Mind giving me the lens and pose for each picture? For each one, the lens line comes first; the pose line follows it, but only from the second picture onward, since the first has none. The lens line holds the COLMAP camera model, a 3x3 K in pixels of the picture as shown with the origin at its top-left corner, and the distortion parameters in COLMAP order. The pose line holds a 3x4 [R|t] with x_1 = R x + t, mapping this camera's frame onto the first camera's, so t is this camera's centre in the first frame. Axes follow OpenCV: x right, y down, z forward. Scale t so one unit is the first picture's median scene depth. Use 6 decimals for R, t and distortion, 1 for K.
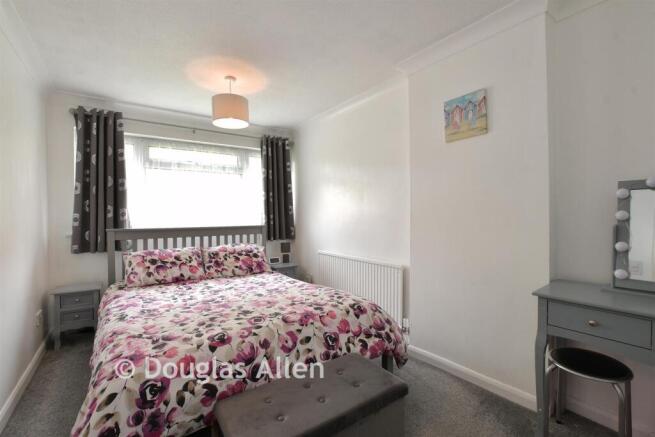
lens RADIAL K [[288.1, 0, 327.5], [0, 288.1, 218.5], [0, 0, 1]] dist [-0.027970, 0.000004]
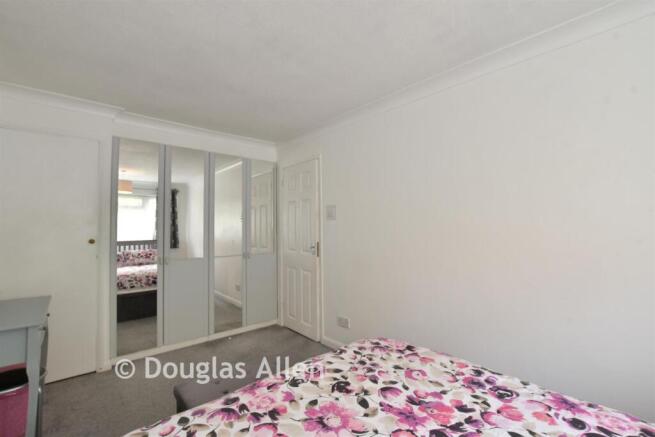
lens RADIAL K [[288.1, 0, 327.5], [0, 288.1, 218.5], [0, 0, 1]] dist [-0.027970, 0.000004]
pose [[-0.994521, 0.016942, -0.103157, -0.188642], [0.019978, 0.999395, -0.028464, -0.060693], [0.102613, -0.030369, -0.994258, 1.701497]]
